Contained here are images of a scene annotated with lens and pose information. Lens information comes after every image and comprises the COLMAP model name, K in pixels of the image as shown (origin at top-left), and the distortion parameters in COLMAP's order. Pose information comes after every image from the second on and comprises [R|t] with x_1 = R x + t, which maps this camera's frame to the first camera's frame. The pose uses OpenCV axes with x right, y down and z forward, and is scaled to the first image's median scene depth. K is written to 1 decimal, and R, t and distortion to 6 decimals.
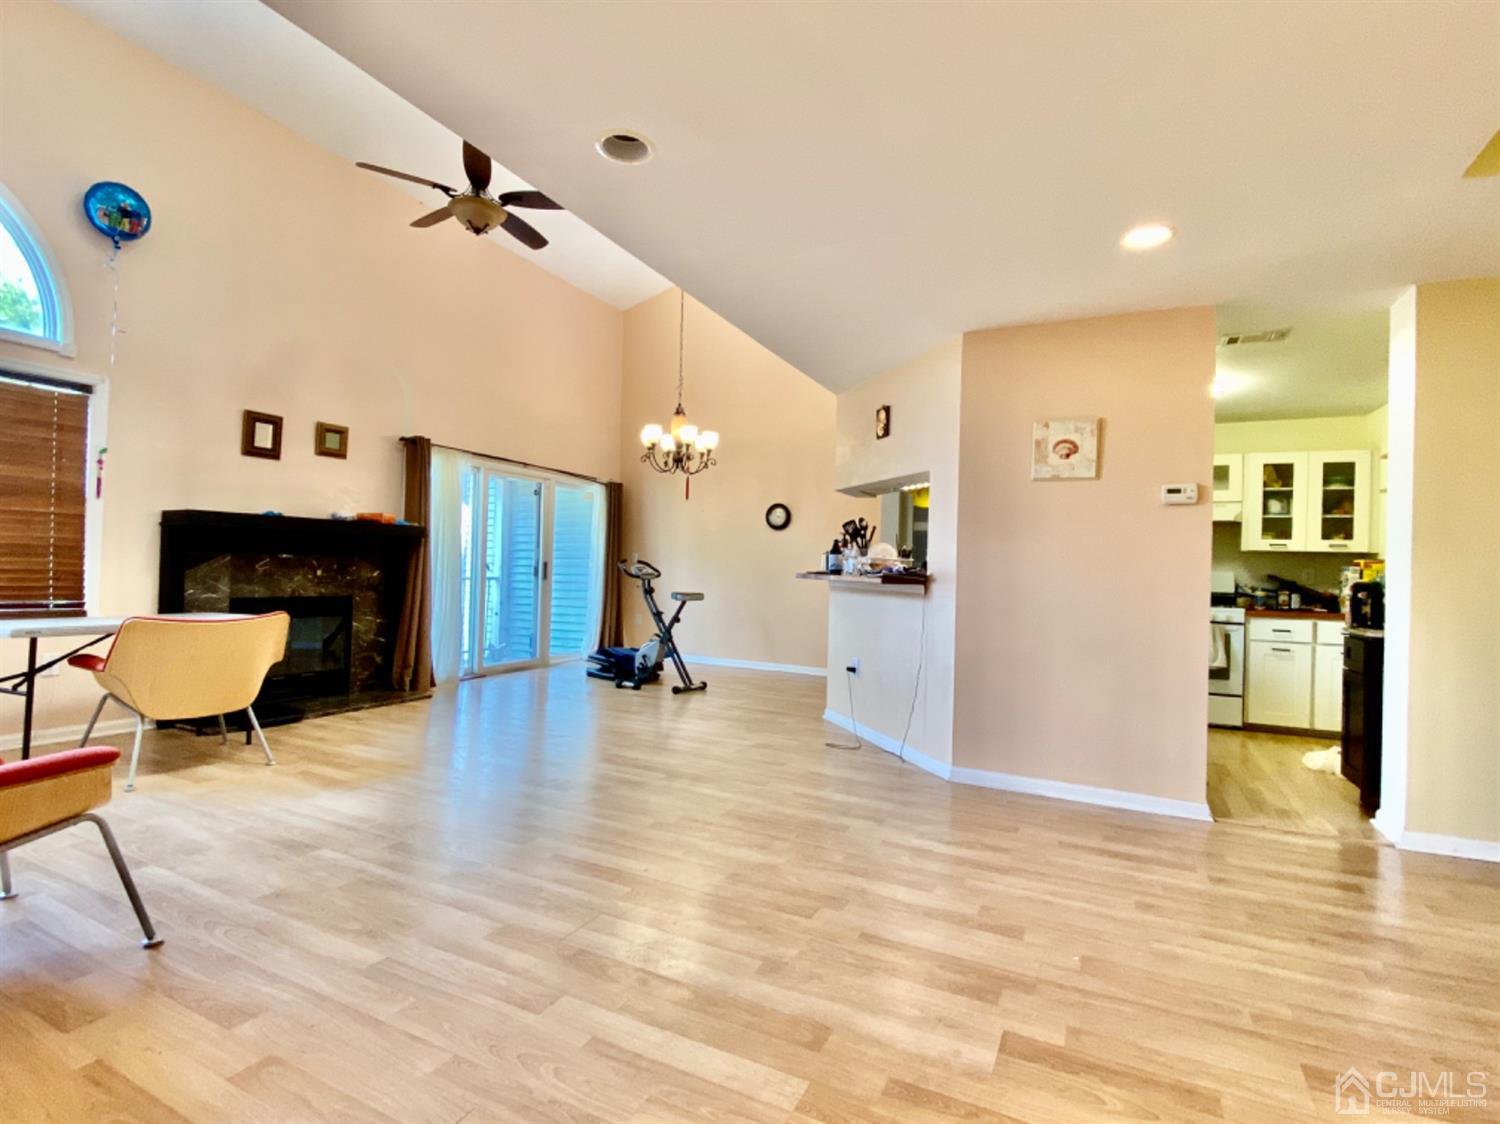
lens RADIAL K [[716.2, 0, 780.0], [0, 716.2, 561.5], [0, 0, 1]] dist [-0.020371, -0.005593]
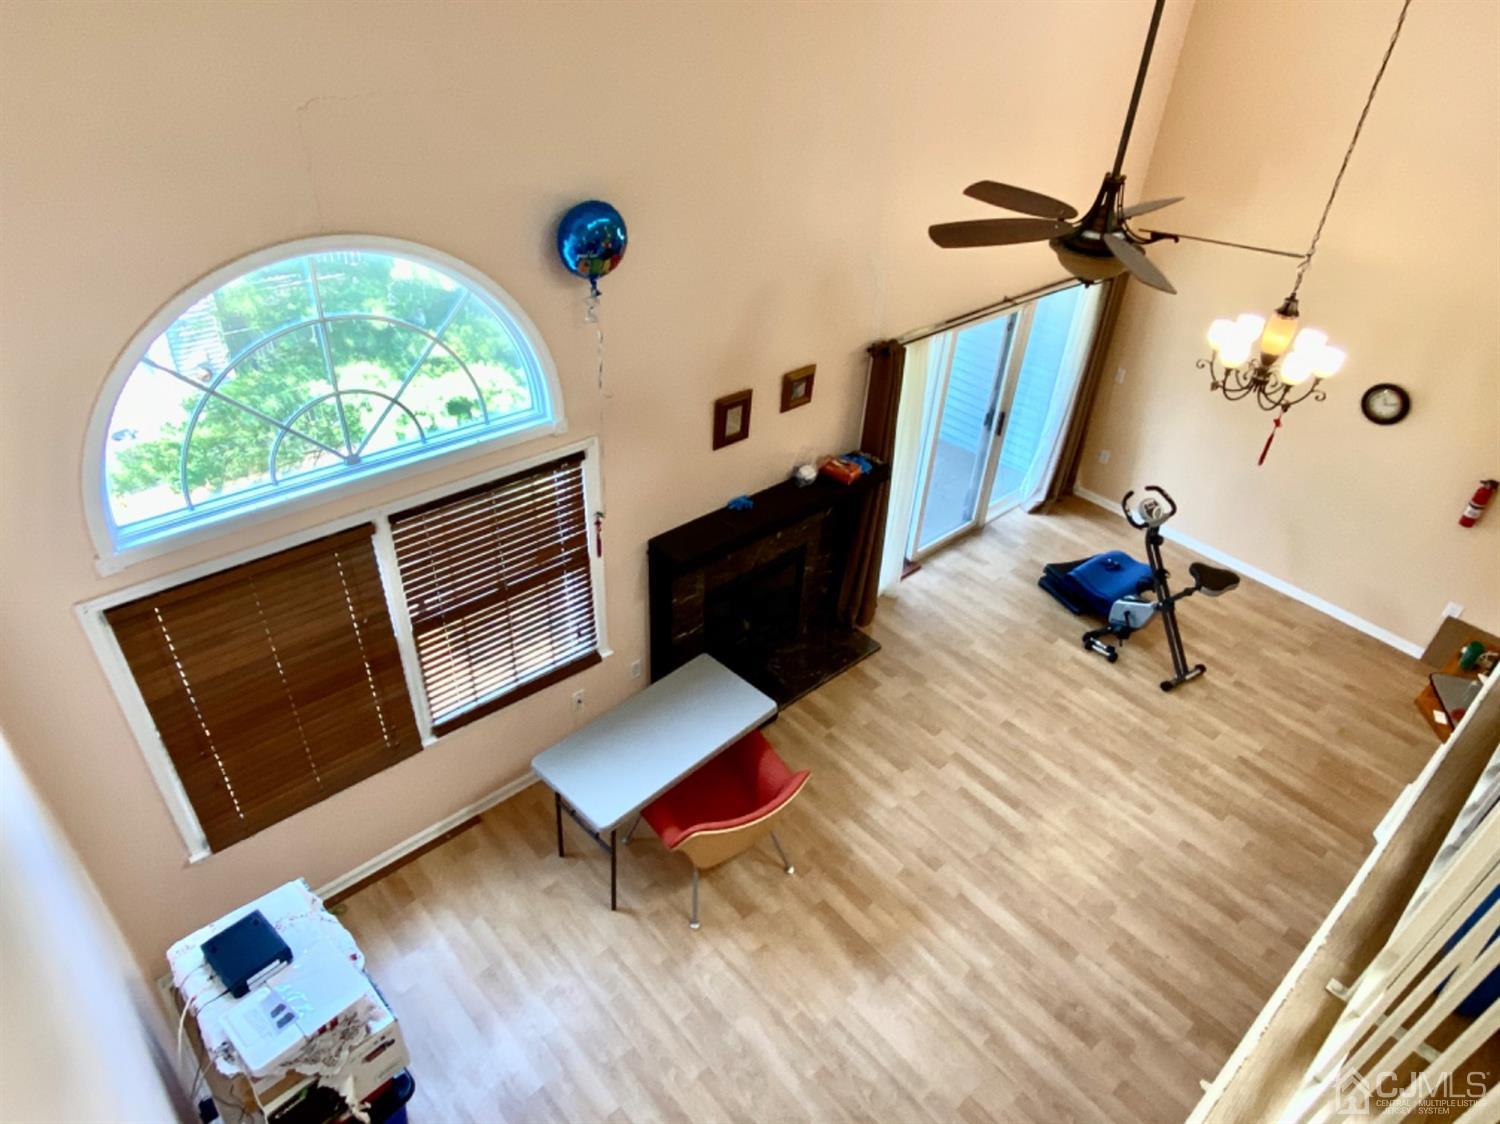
lens RADIAL K [[889.9, 0, 743.9], [0, 889.9, 555.3], [0, 0, 1]] dist [0.001702, -0.000945]
pose [[0.904481, 0.249437, -0.345971, -0.303957], [-0.011135, 0.824691, 0.565473, -0.566786], [0.426369, -0.507607, 0.748695, 0.158350]]
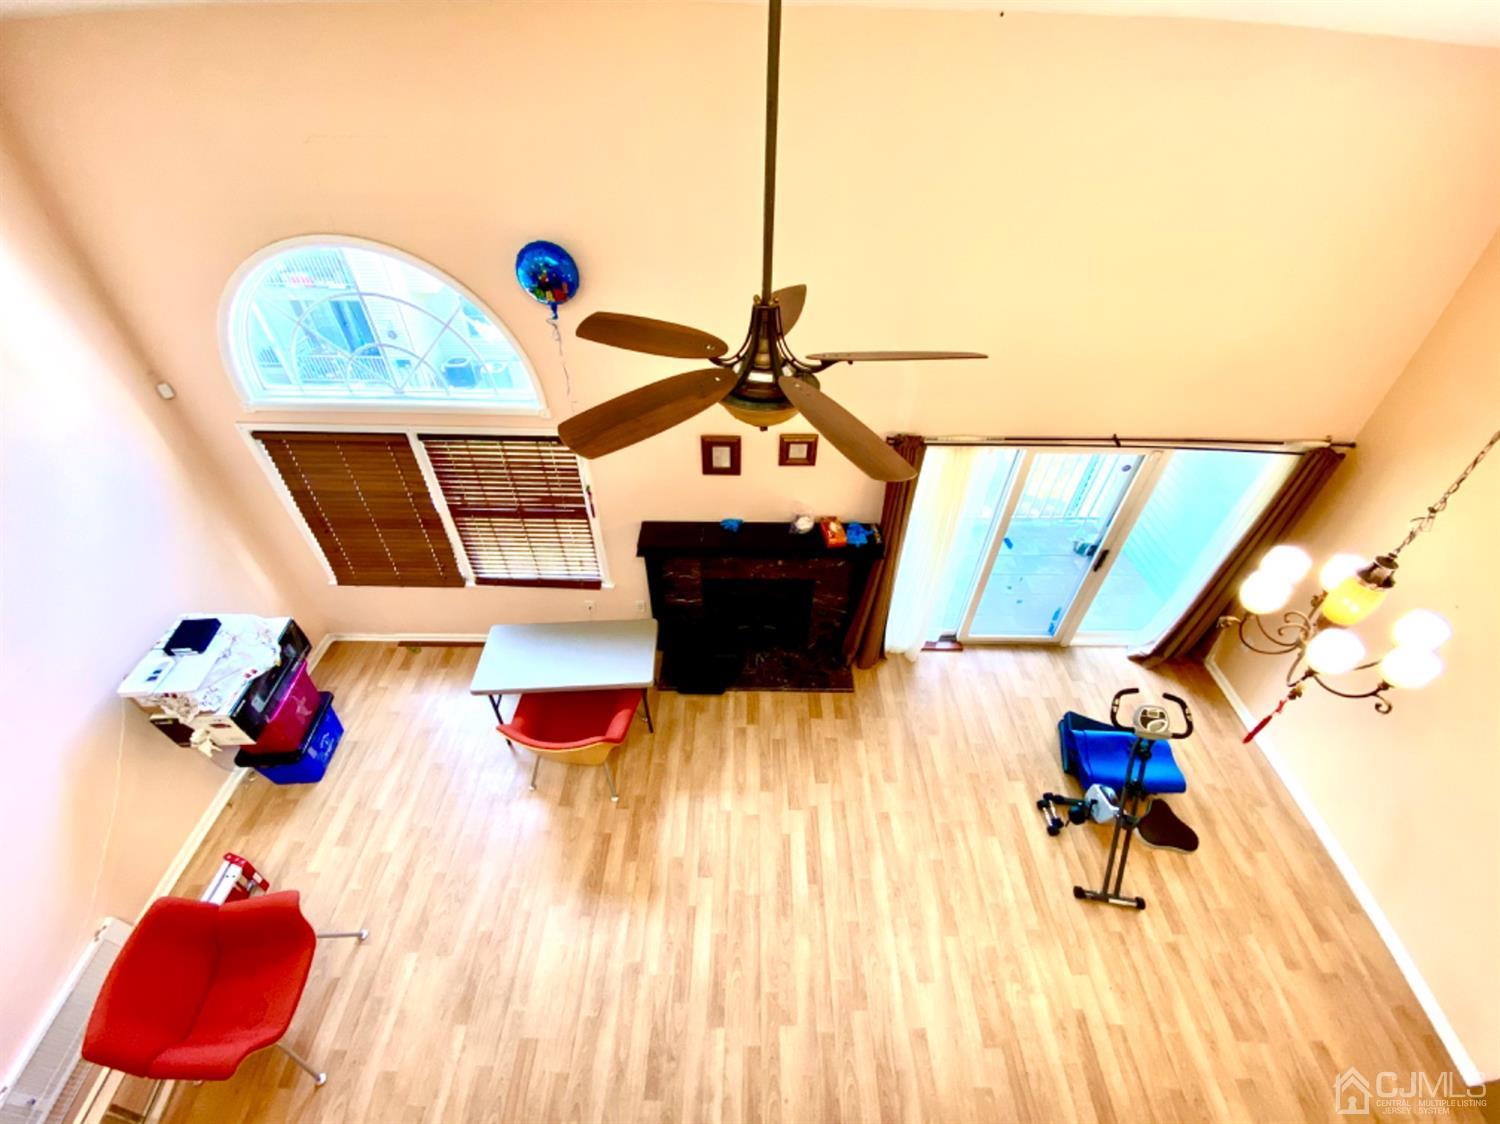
lens RADIAL K [[598.2, 0, 749.9], [0, 598.2, 558.2], [0, 0, 1]] dist [-0.010152, -0.001643]
pose [[0.400034, 0.590054, -0.701291, -0.065354], [-0.004501, 0.766439, 0.642302, -0.536942], [0.916489, -0.253786, 0.309257, 0.684985]]
